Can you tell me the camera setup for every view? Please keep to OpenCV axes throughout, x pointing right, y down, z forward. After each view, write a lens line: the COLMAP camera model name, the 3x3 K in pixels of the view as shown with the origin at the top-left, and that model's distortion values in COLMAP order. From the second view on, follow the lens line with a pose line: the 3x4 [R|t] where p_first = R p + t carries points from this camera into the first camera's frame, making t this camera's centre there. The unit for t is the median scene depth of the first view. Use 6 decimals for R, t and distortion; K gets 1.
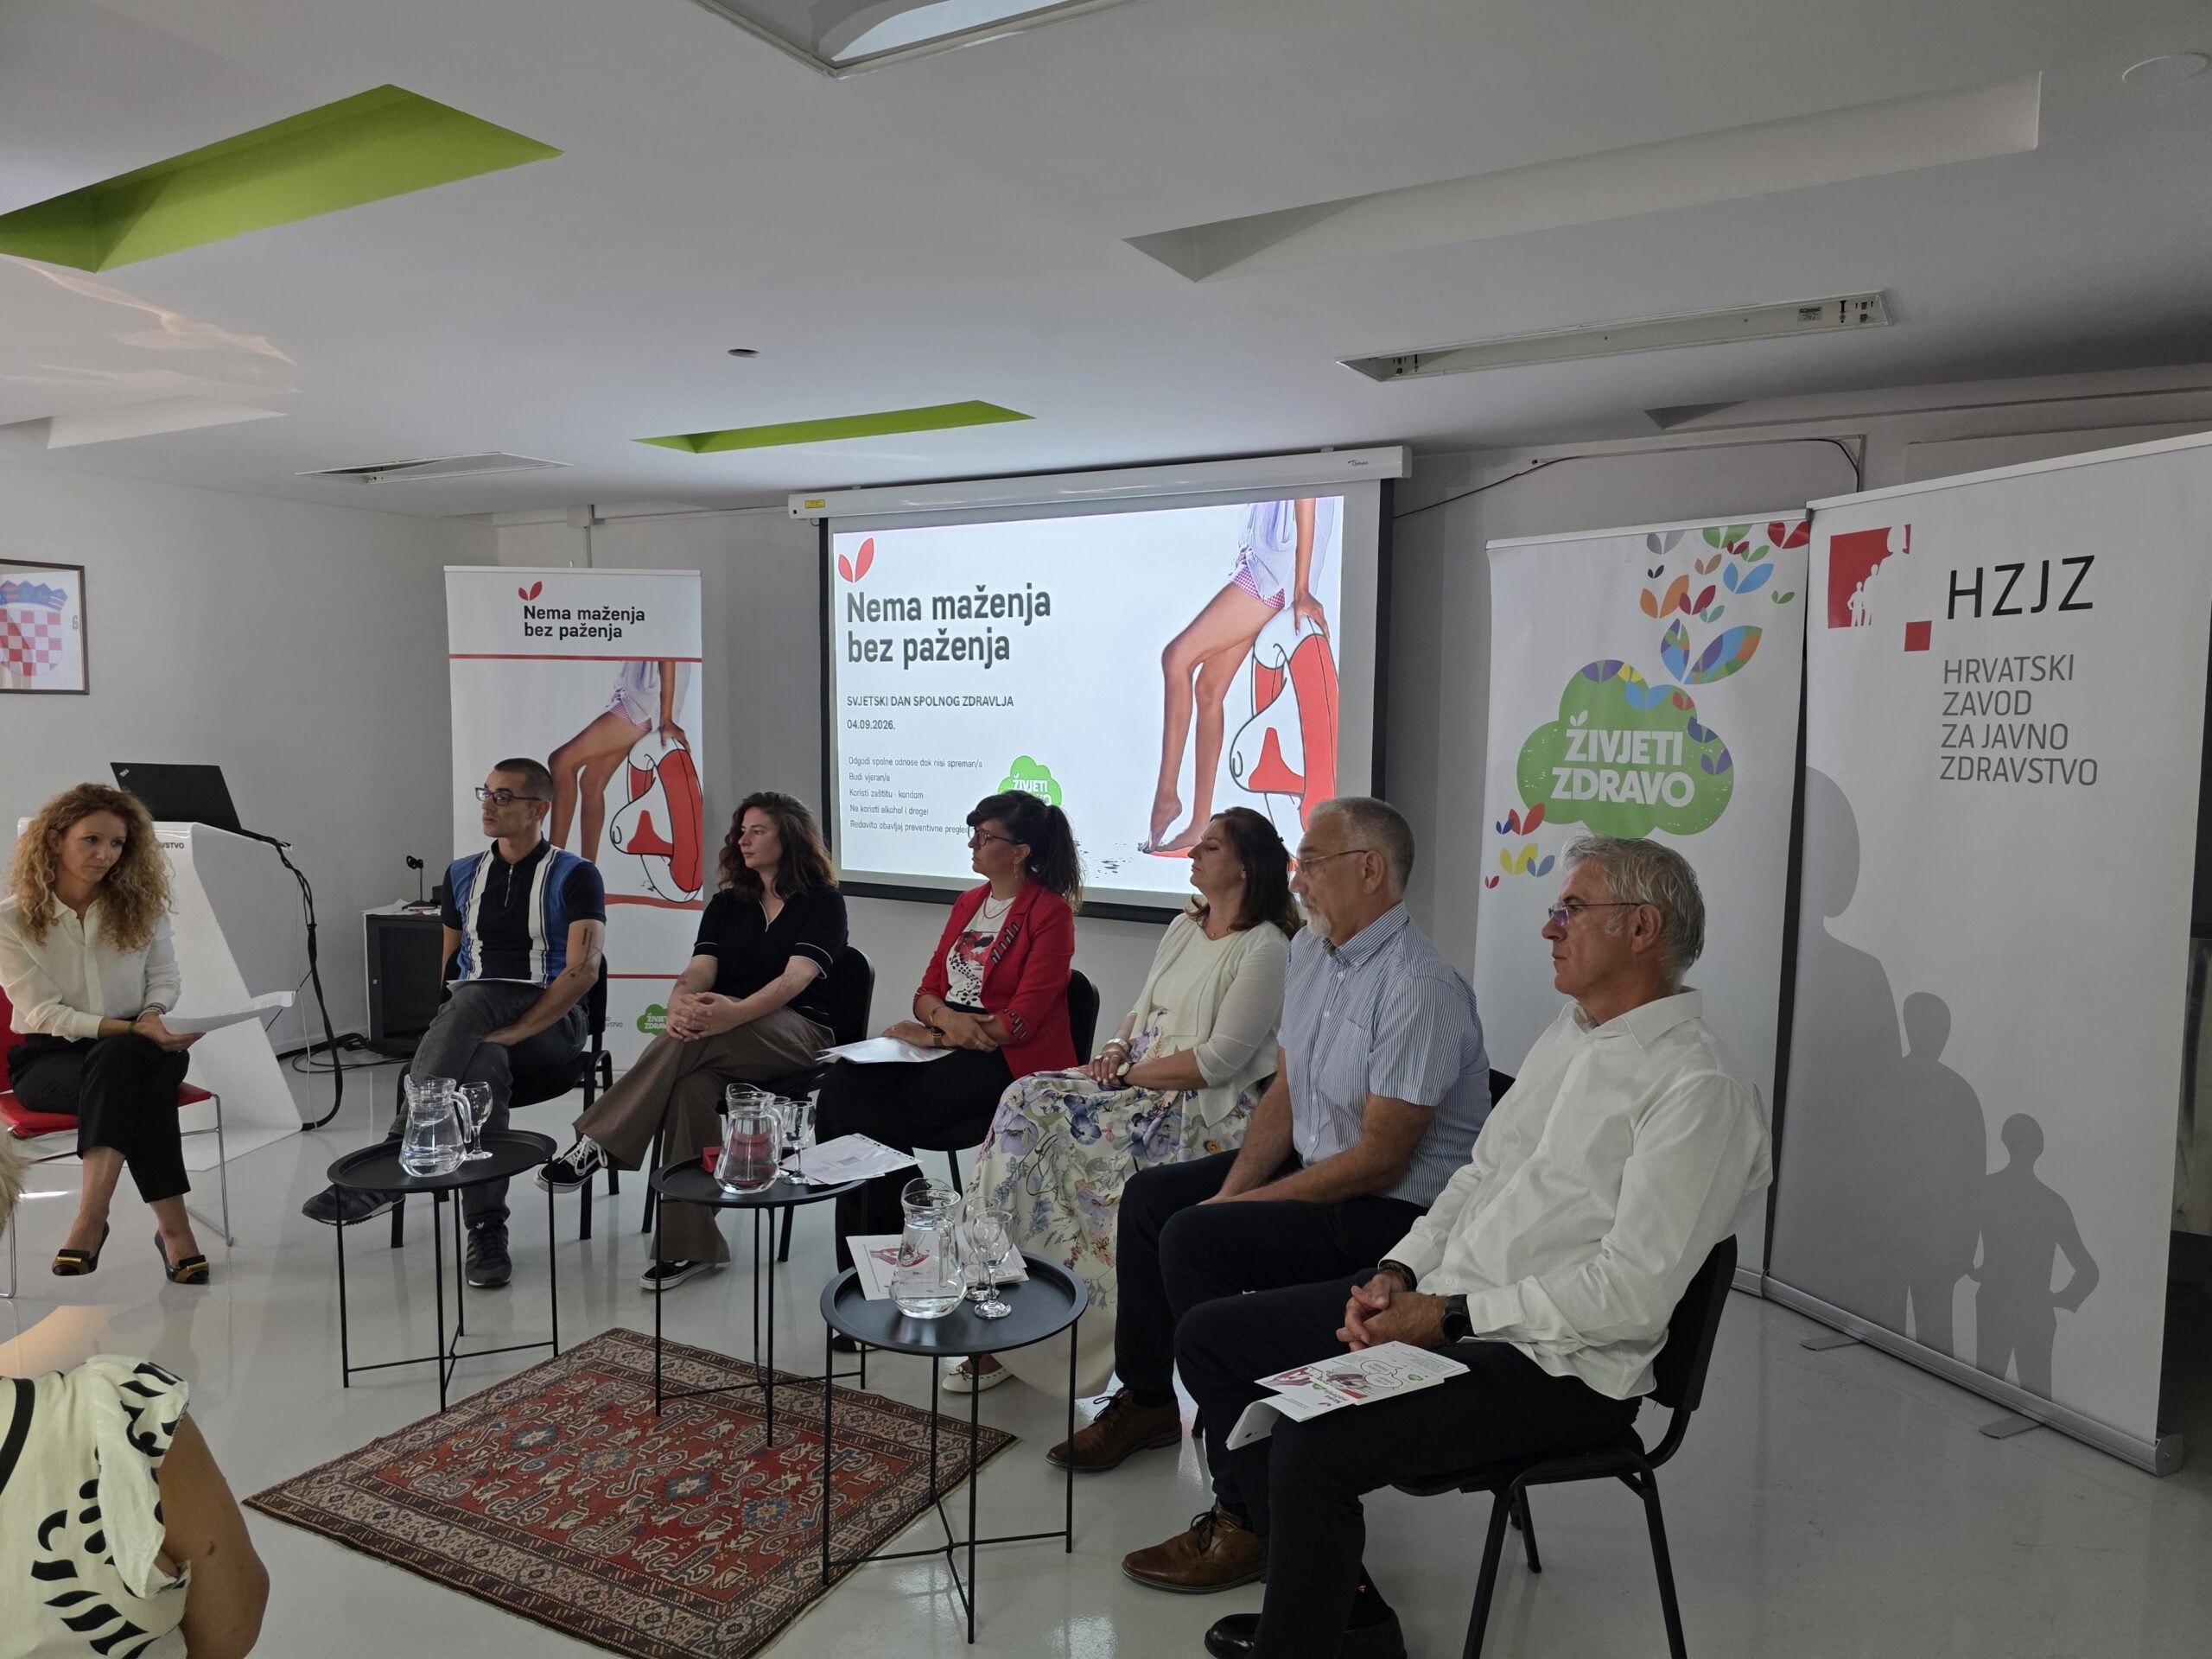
lens RADIAL K [[1509.0, 0, 1105.0], [0, 1509.0, 843.9], [0, 0, 1]] dist [0.060549, -0.064968]
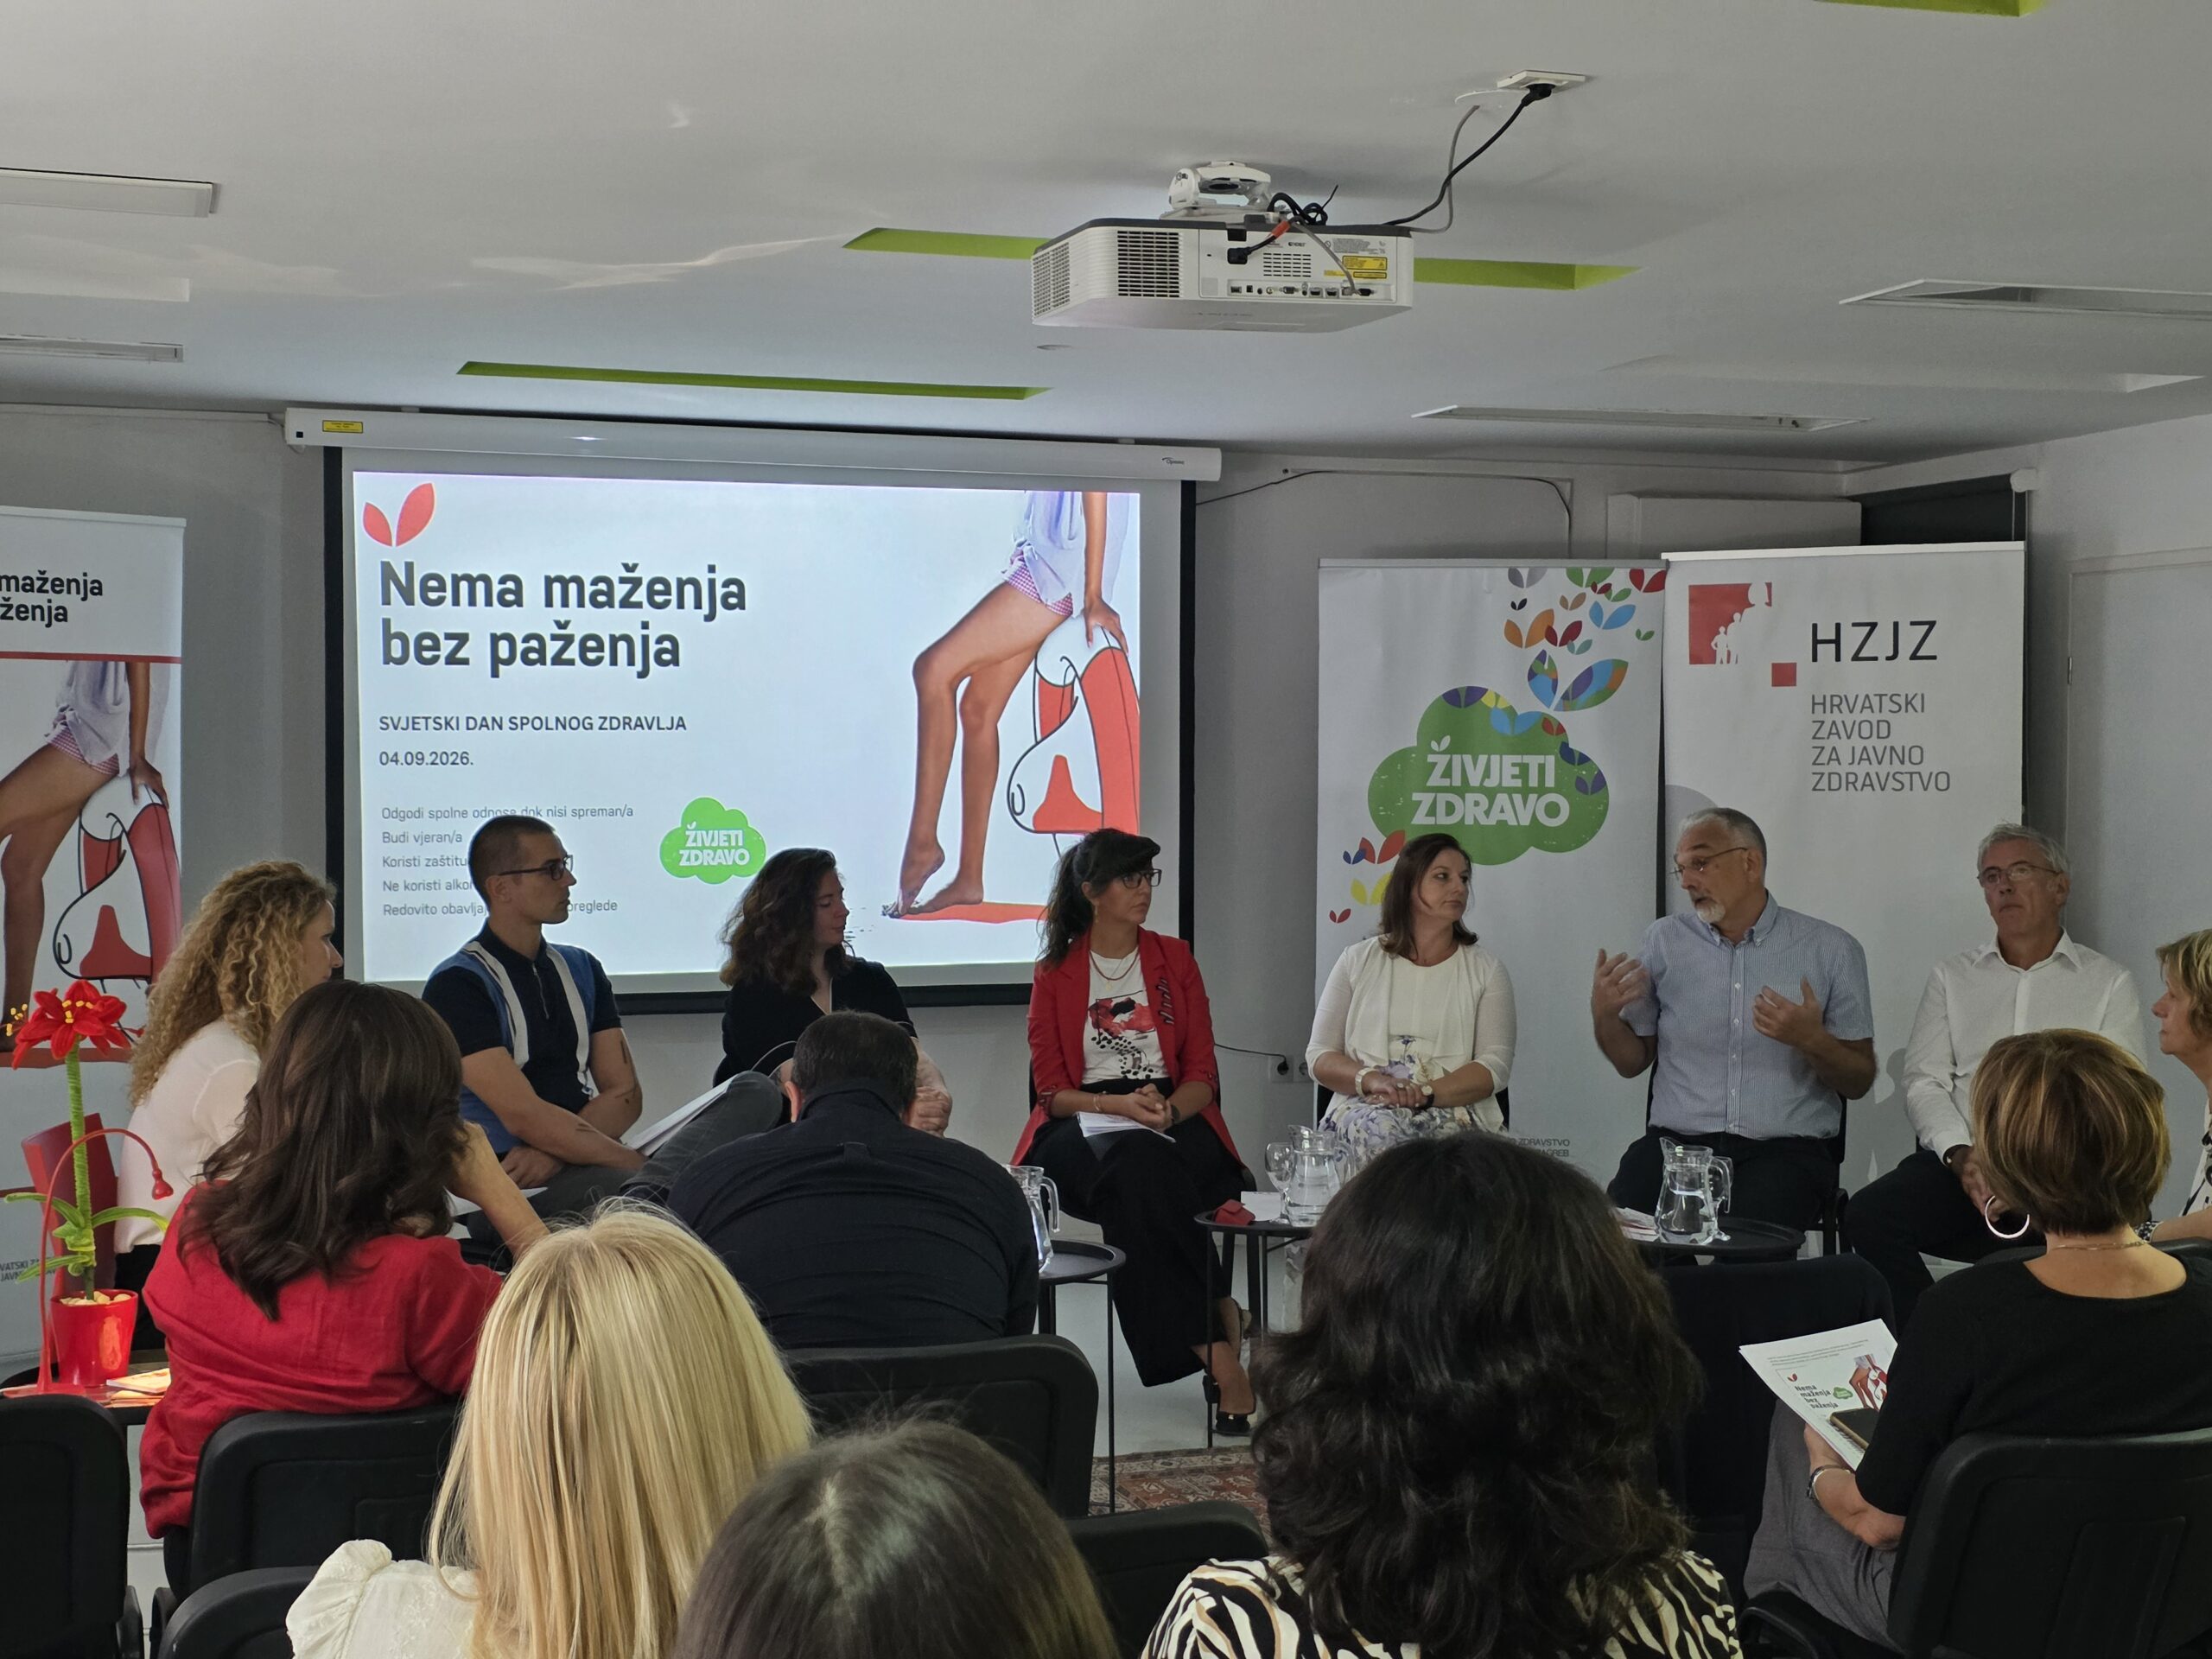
lens RADIAL K [[3048.9, 0, 1160.9], [0, 3048.9, 819.6], [0, 0, 1]] dist [0.133530, 0.000000]
pose [[0.659486, -0.029565, 0.751135, -1.110756], [0.067156, 0.997548, -0.019698, -0.004187], [-0.748711, 0.063434, 0.659854, -0.158706]]
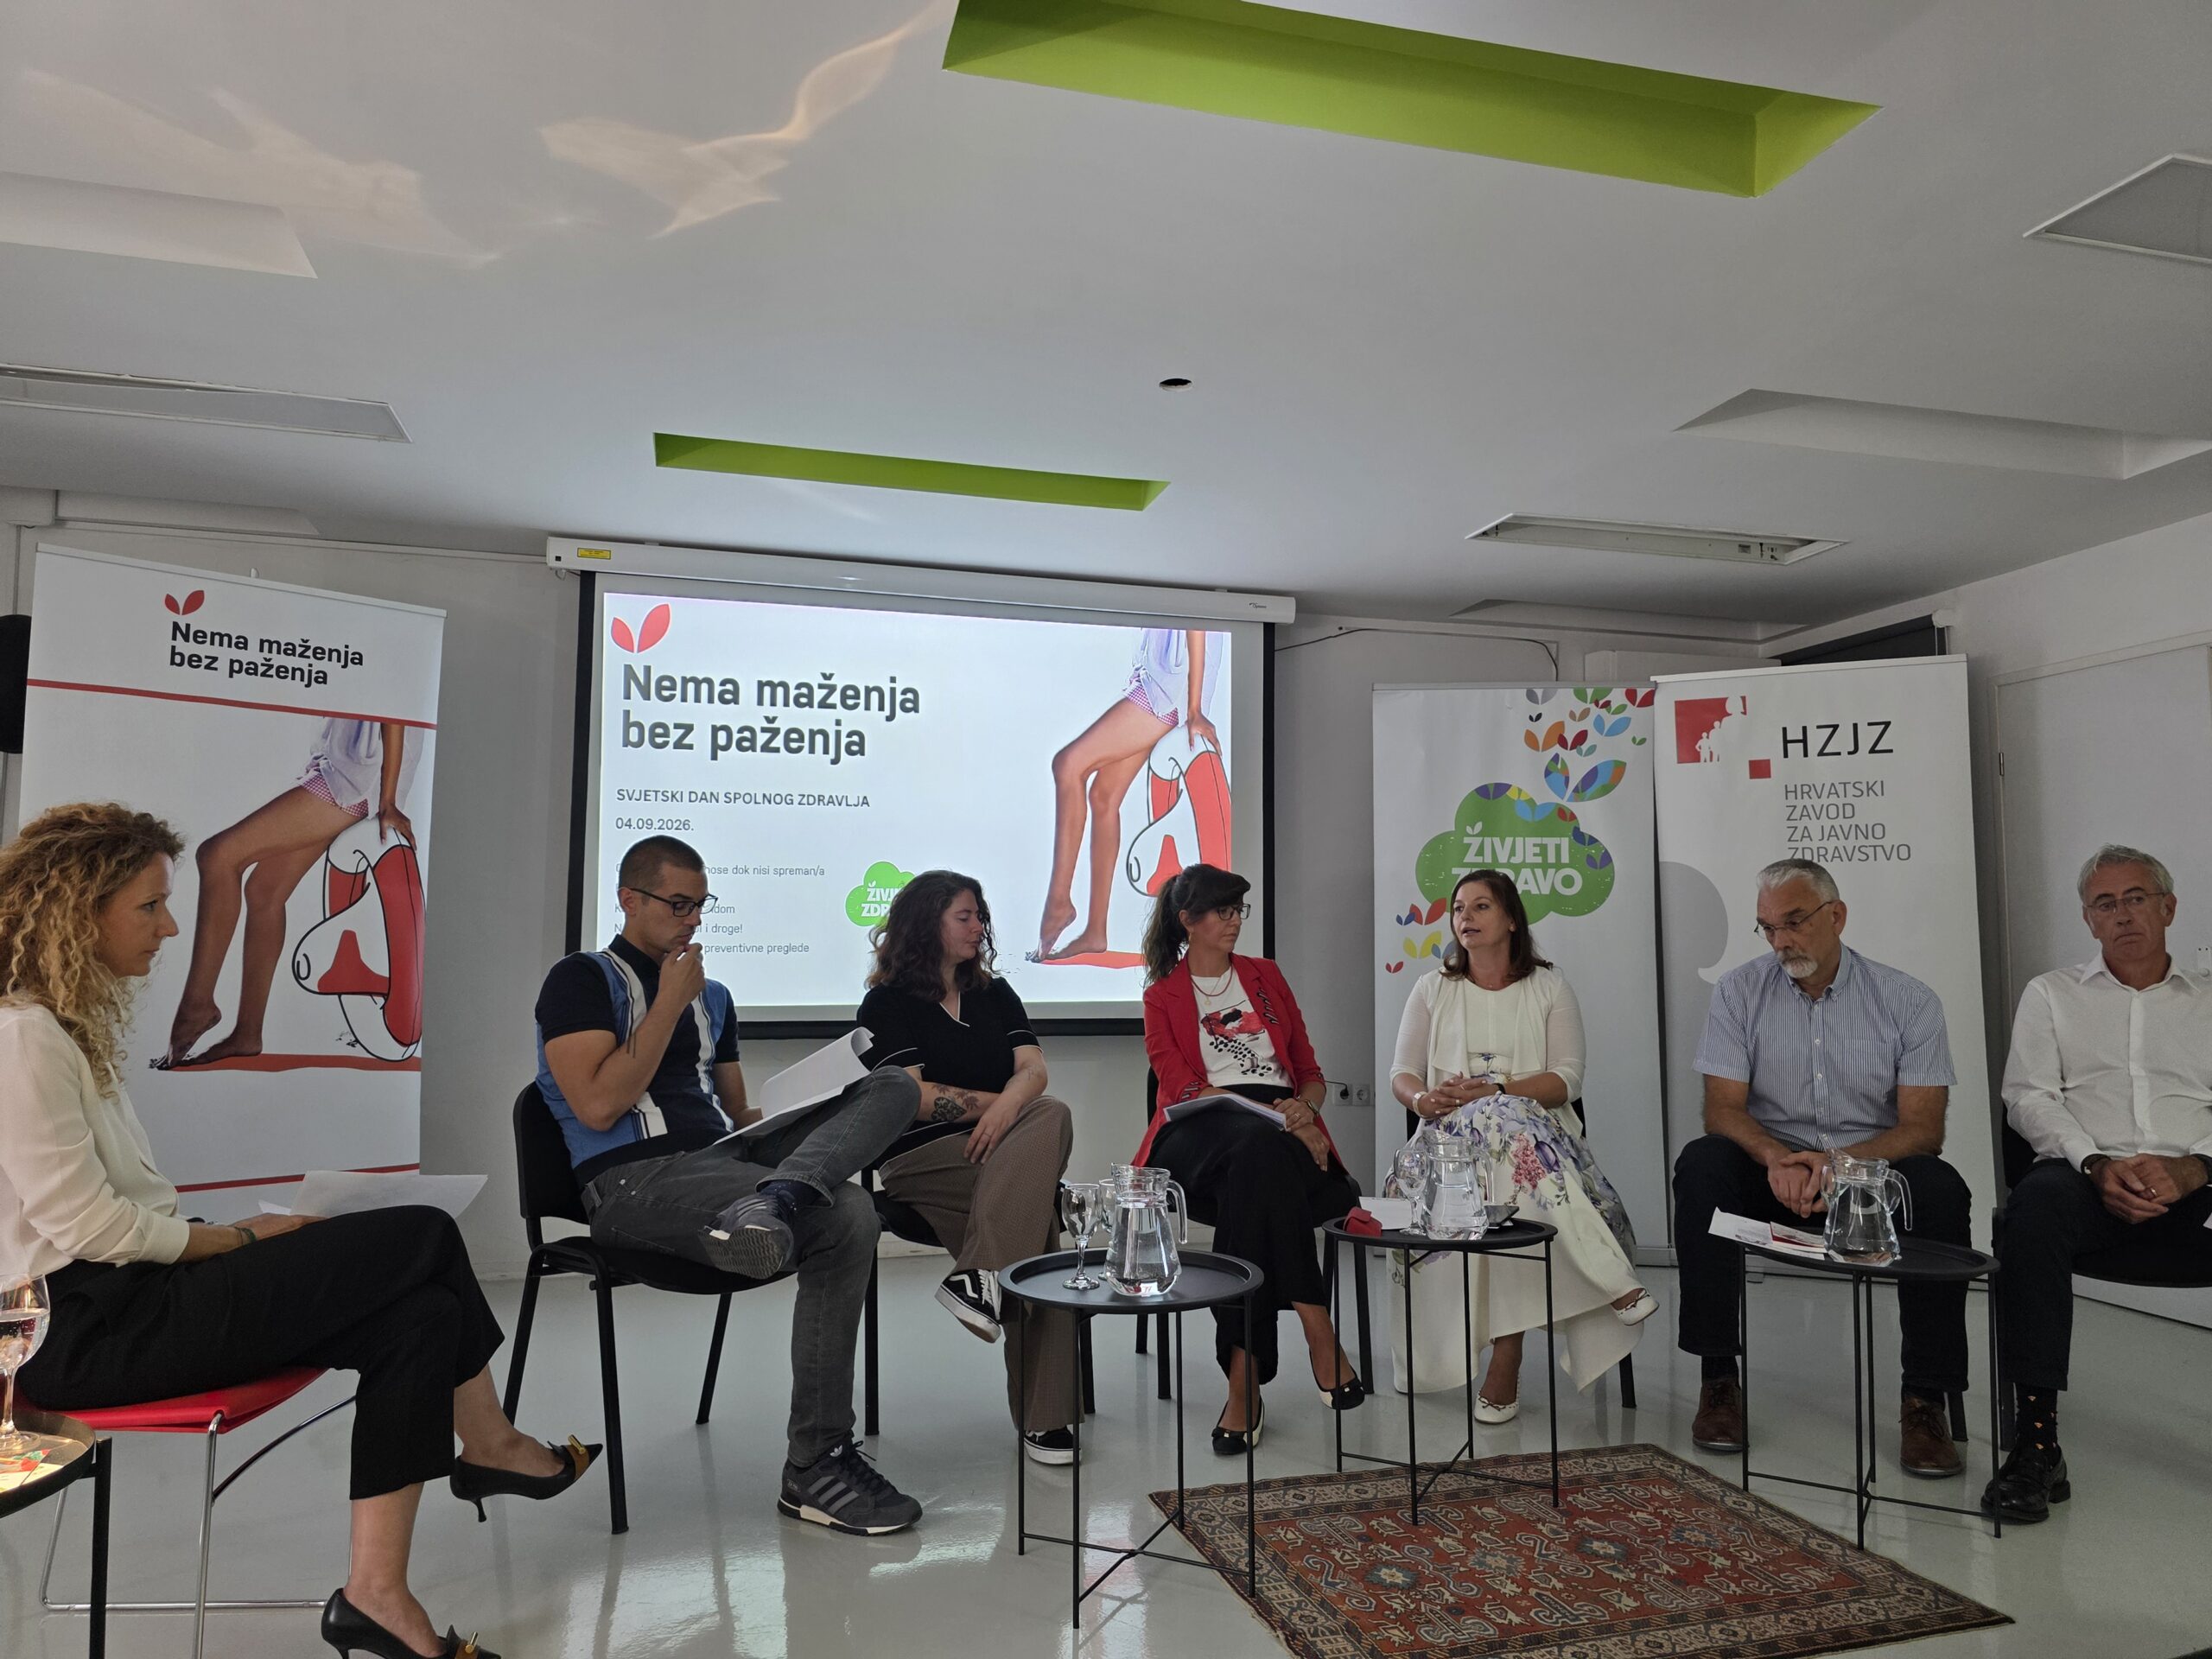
lens RADIAL K [[1509.0, 0, 1138.9], [0, 1509.0, 818.8], [0, 0, 1]] dist [0.060549, -0.064968]
pose [[0.693210, 0.057904, 0.718405, -0.651173], [0.061217, 0.988435, -0.138738, 0.055470], [-0.718131, 0.140153, 0.681649, 0.290069]]
